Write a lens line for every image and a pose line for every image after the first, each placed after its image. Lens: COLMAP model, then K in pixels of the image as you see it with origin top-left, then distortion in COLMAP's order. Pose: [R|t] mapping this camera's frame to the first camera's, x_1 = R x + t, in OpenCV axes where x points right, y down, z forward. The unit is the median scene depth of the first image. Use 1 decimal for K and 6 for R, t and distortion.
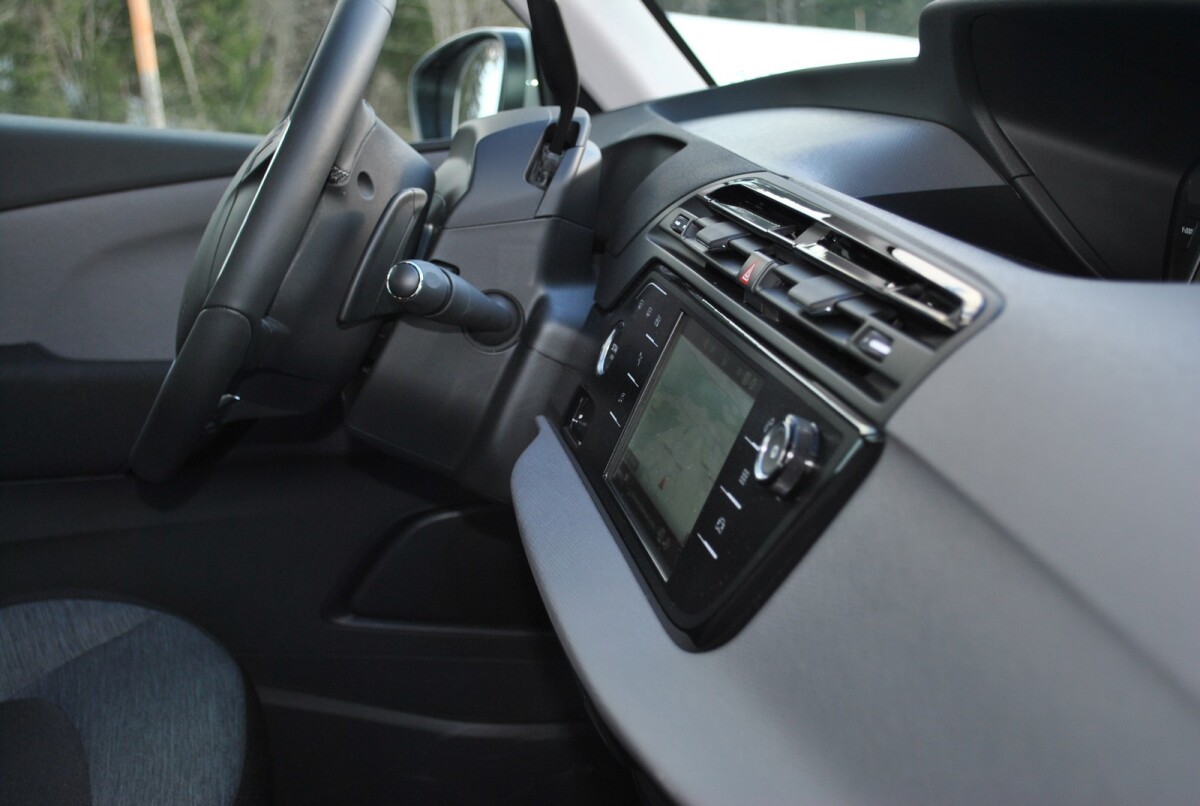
lens RADIAL K [[1625.1, 0, 600.0], [0, 1625.1, 403.0], [0, 0, 1]] dist [-0.021992, 0.032063]
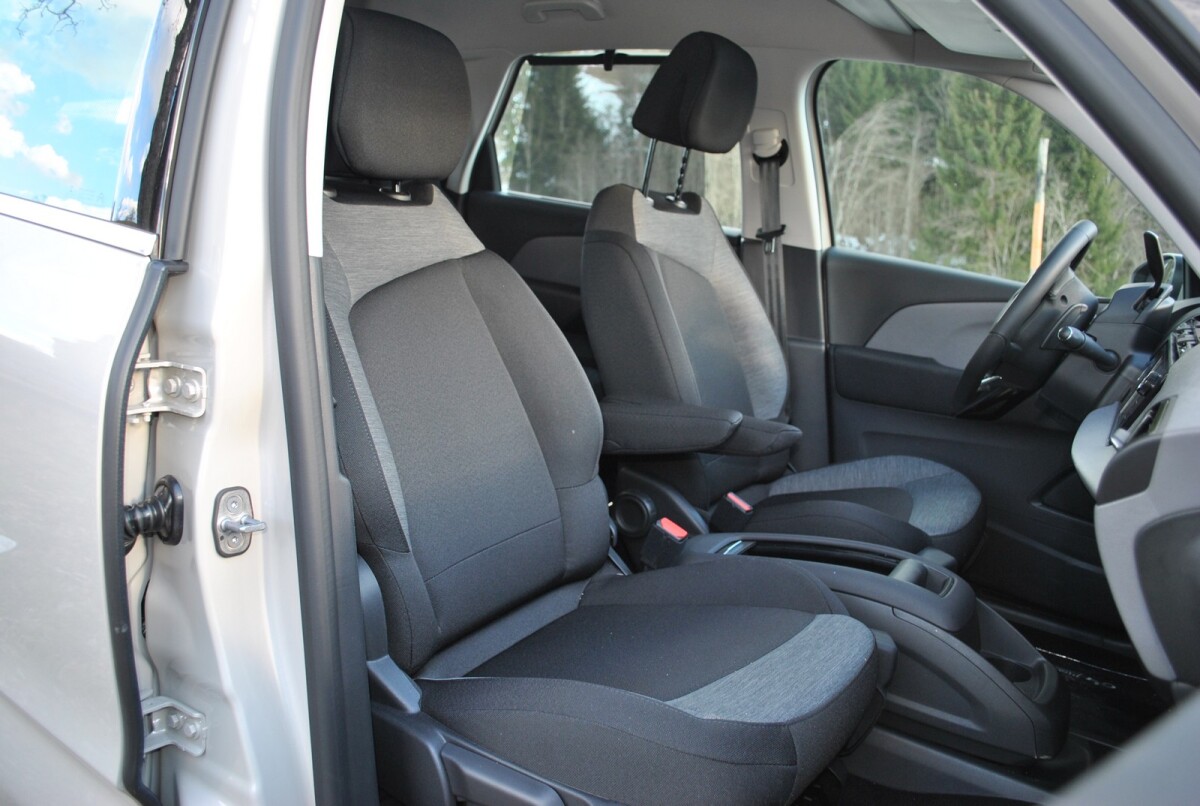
lens RADIAL K [[959.1, 0, 600.0], [0, 959.1, 403.0], [0, 0, 1]] dist [-0.075396, 0.007206]
pose [[0.757211, 0.188607, -0.625347, 0.259501], [-0.223196, 0.974487, 0.023648, 0.152012], [0.613853, 0.121669, 0.779988, -0.599557]]
